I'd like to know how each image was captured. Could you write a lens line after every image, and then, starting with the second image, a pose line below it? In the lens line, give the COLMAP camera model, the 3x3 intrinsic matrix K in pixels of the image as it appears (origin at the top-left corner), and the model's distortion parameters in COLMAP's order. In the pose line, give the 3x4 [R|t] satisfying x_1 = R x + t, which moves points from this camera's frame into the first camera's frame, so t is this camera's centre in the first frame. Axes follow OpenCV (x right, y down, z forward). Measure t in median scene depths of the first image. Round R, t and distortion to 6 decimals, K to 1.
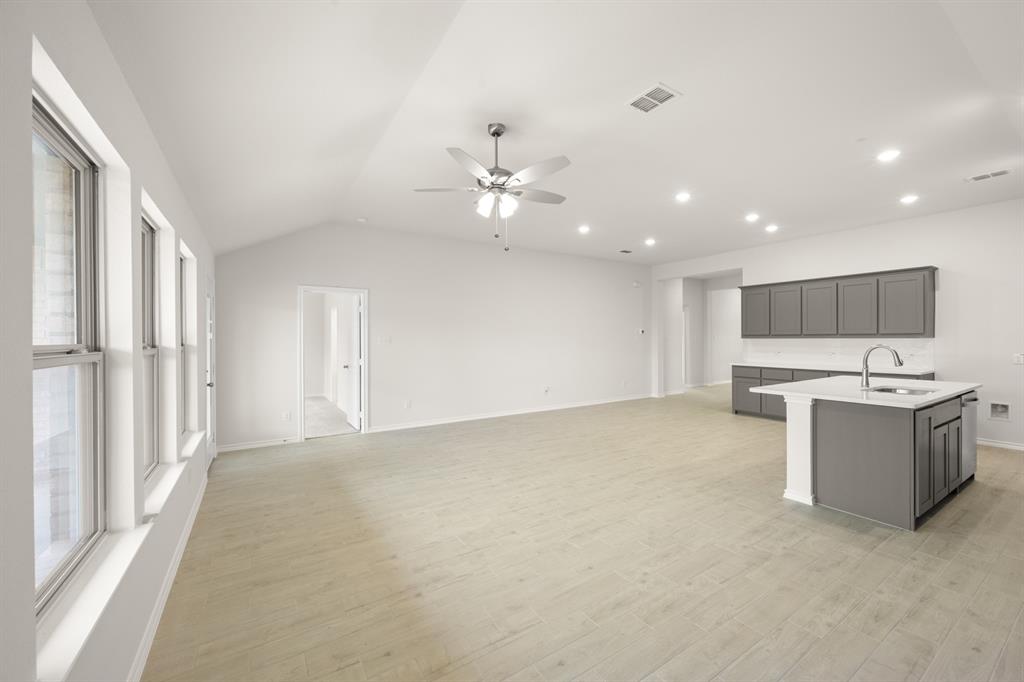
lens RADIAL K [[401.7, 0, 513.9], [0, 401.7, 340.1], [0, 0, 1]] dist [-0.000743, 0.000108]
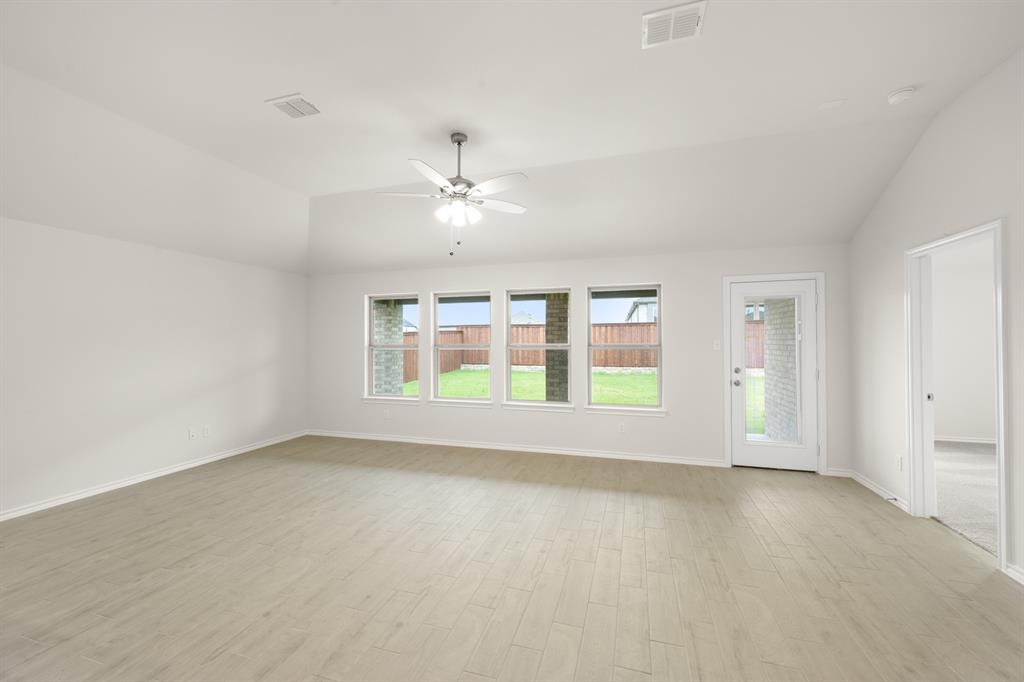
lens RADIAL K [[401.7, 0, 513.9], [0, 401.7, 340.1], [0, 0, 1]] dist [-0.000743, 0.000108]
pose [[-0.758423, 0.004033, -0.651750, 0.425653], [0.006921, 0.999974, -0.001866, -0.006455], [0.651725, -0.005925, -0.758432, 1.528770]]
